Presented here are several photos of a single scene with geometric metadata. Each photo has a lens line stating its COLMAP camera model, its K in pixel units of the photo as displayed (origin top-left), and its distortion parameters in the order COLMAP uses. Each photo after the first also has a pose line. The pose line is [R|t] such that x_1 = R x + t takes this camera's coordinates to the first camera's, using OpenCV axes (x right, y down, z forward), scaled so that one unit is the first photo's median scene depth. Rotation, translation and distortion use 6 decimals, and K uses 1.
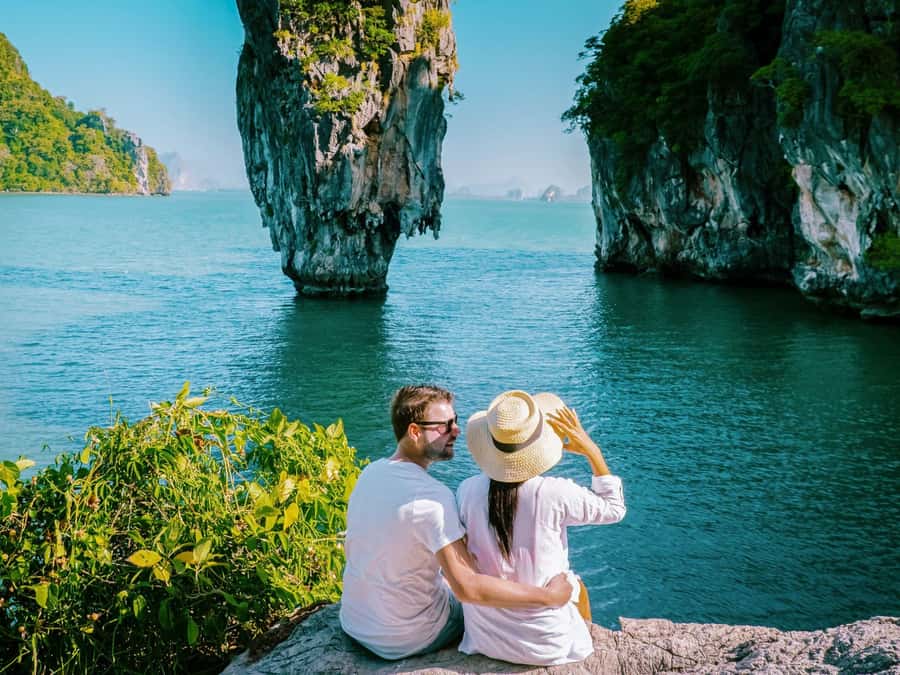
lens RADIAL K [[895.3, 0, 450.3], [0, 895.3, 337.3], [0, 0, 1]] dist [-0.016292, 0.000000]
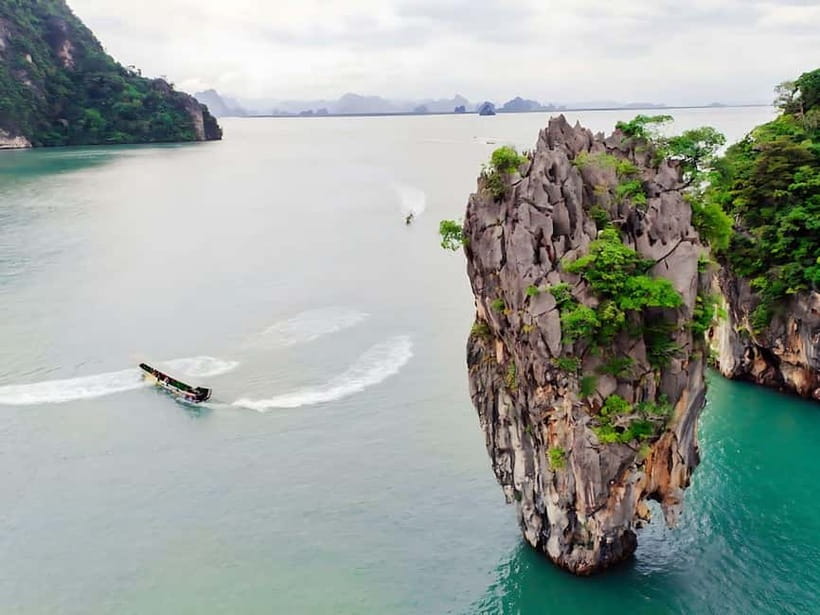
lens RADIAL K [[599.4, 0, 409.7], [0, 599.4, 307.7], [0, 0, 1]] dist [-0.001926, 0.001820]
pose [[0.998525, -0.054295, -0.000171, -0.304777], [0.053371, 0.980927, 0.186906, -0.464383], [-0.009980, -0.186640, 0.982378, 0.399967]]
